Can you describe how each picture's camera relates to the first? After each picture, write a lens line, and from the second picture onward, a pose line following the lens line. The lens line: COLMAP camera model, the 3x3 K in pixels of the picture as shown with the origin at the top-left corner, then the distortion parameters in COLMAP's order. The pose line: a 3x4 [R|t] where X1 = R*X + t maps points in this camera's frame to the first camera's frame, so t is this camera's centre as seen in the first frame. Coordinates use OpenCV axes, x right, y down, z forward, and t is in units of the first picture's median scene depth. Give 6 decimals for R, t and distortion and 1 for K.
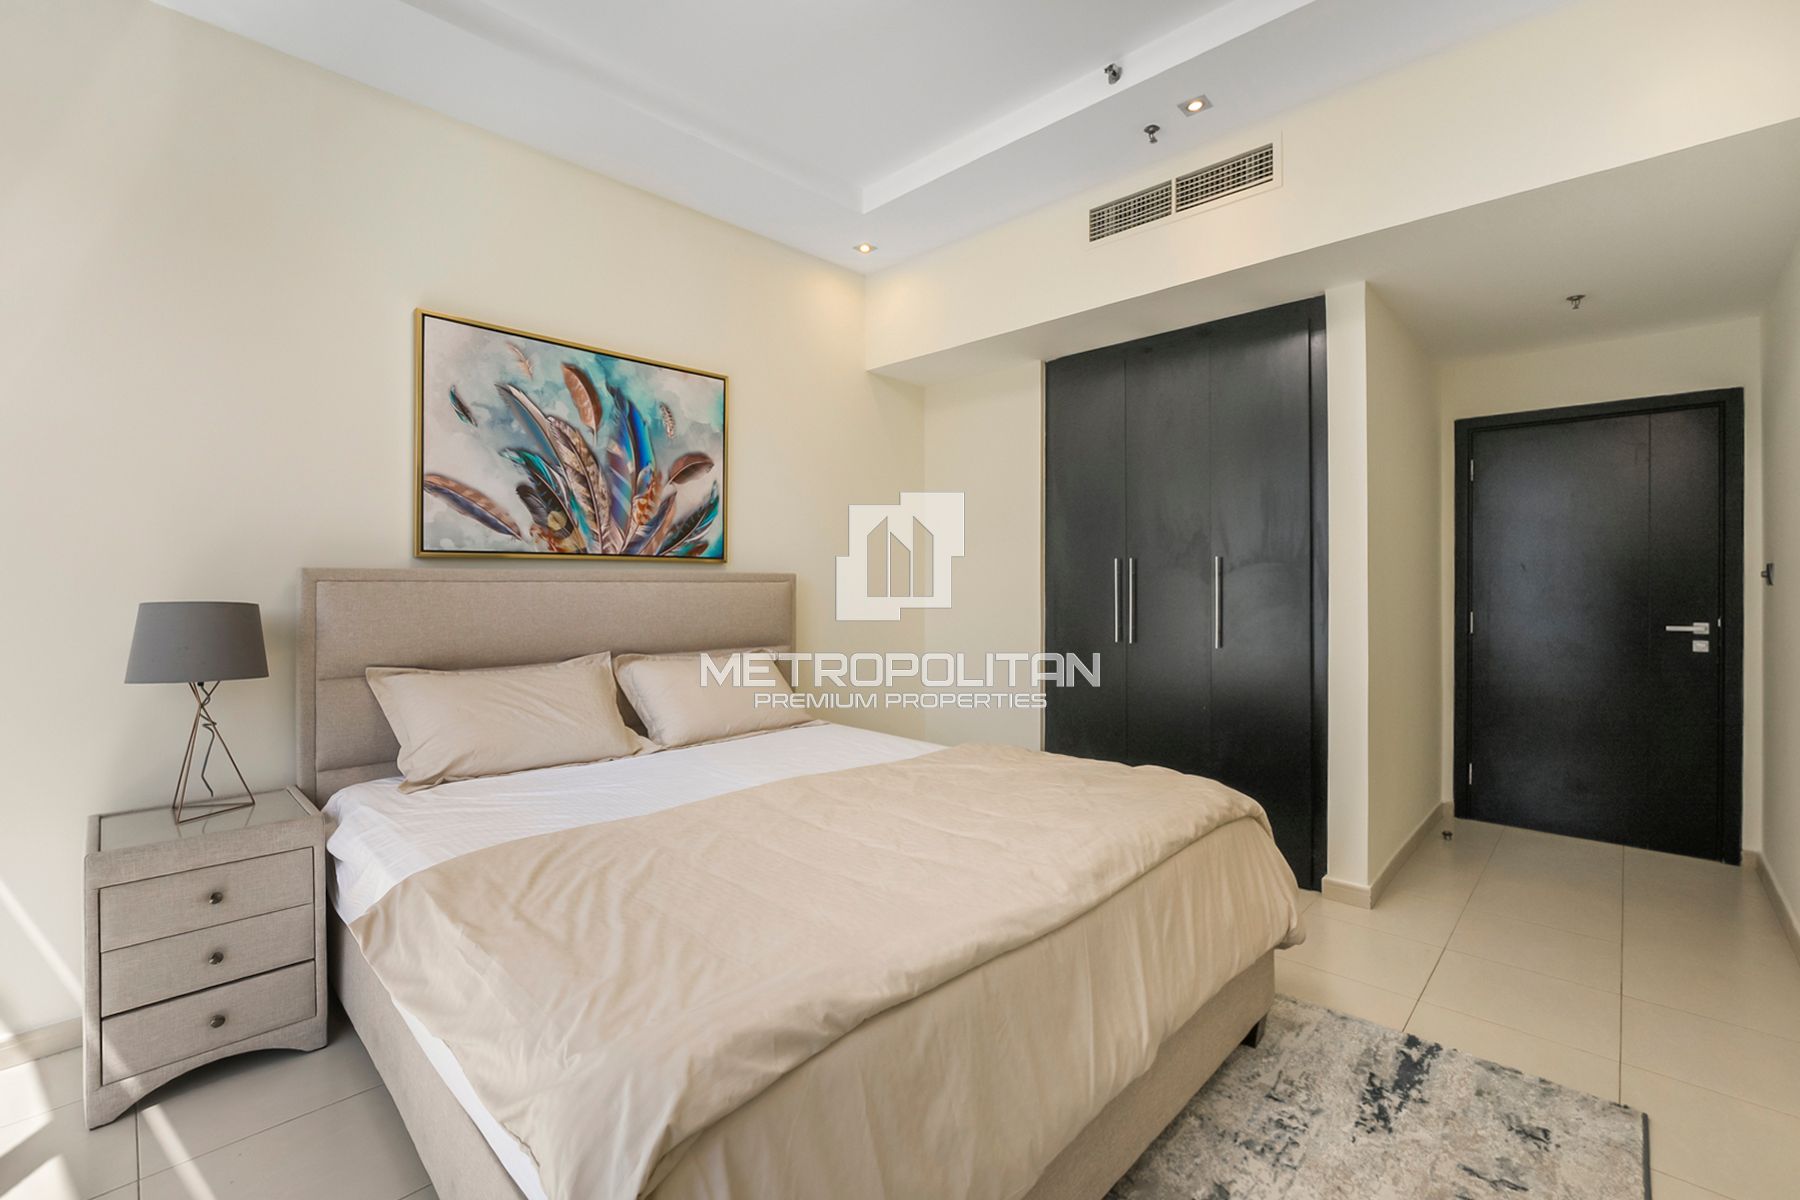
lens RADIAL K [[735.4, 0, 900.2], [0, 735.4, 589.0], [0, 0, 1]] dist [0.000320, 0.000026]
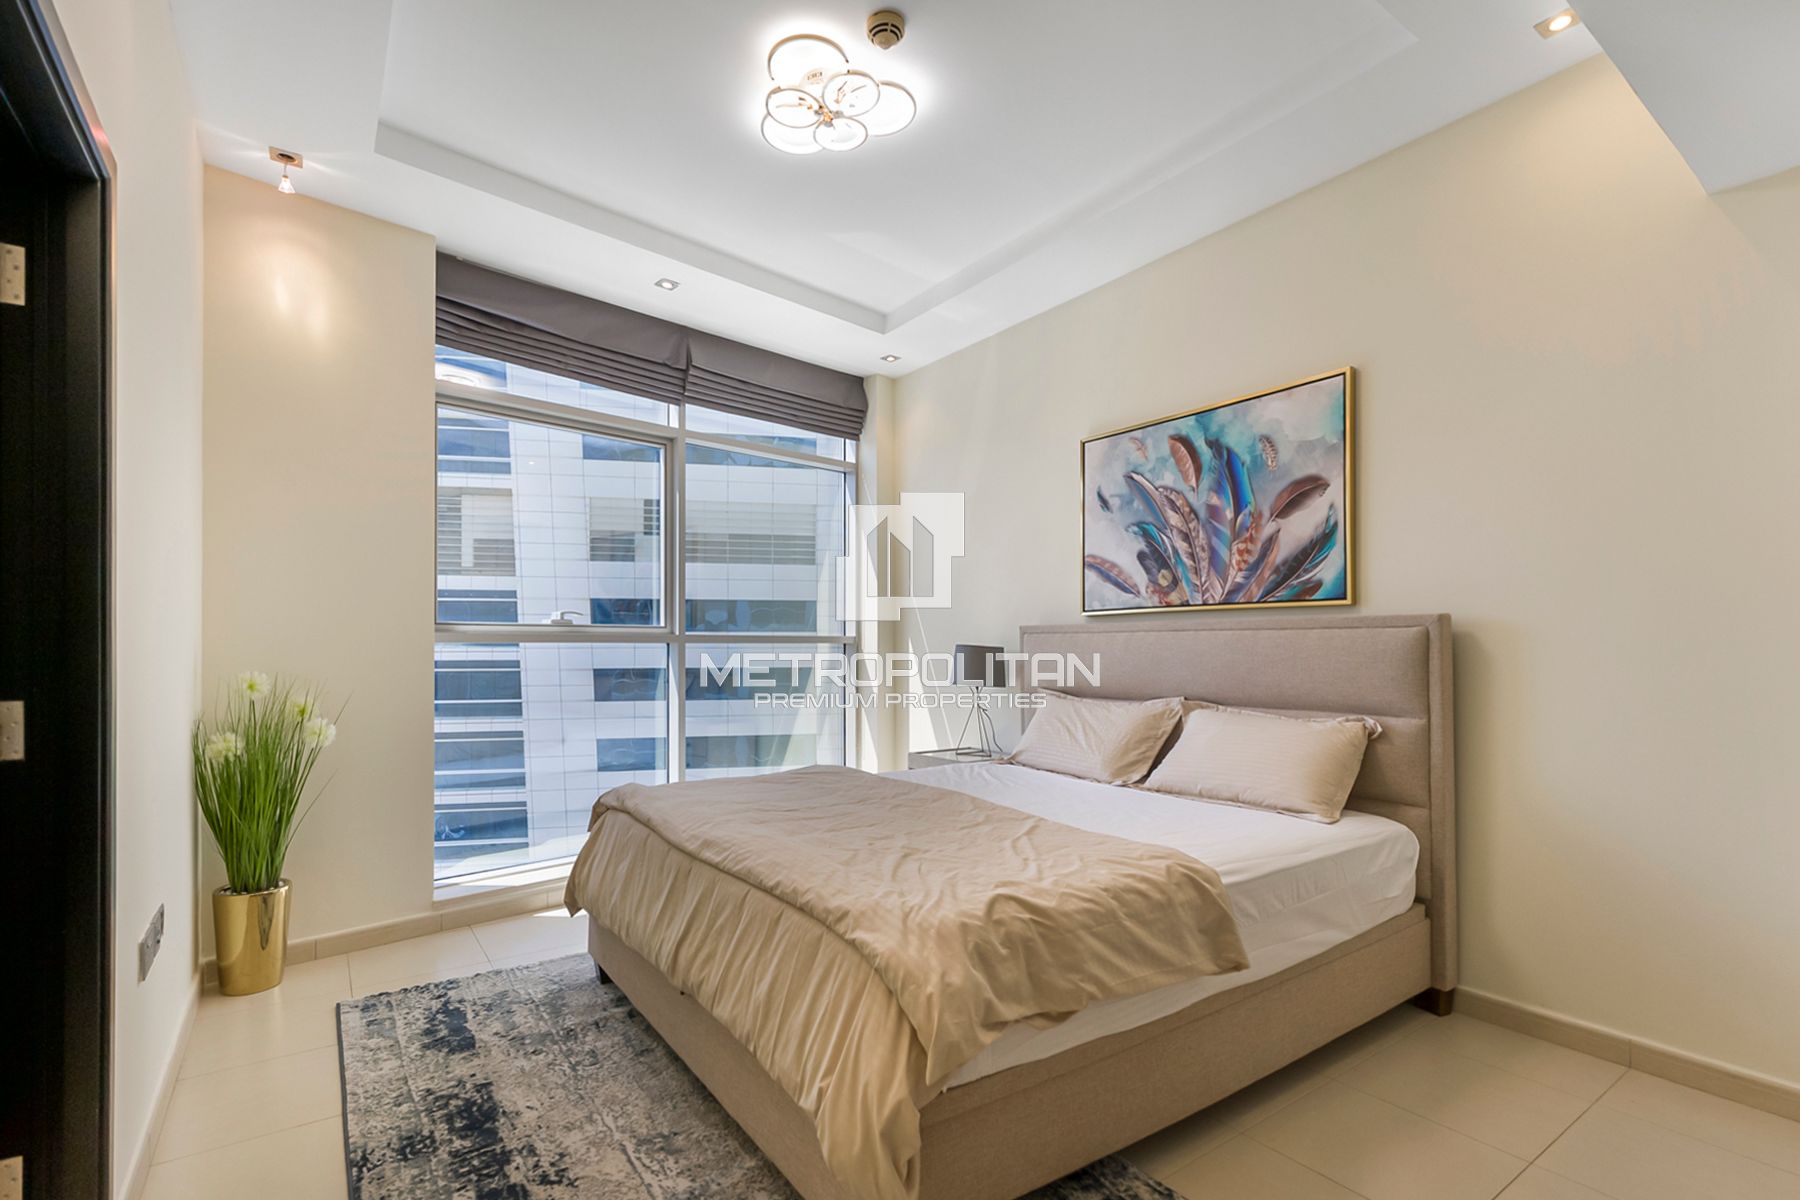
lens RADIAL K [[766.6, 0, 857.1], [0, 766.6, 653.5], [0, 0, 1]] dist [-0.000732, 0.000986]
pose [[-0.157983, 0.014291, -0.987338, 0.749380], [-0.001905, 0.999889, 0.014777, 0.007037], [0.987440, 0.004215, -0.157938, 0.691818]]
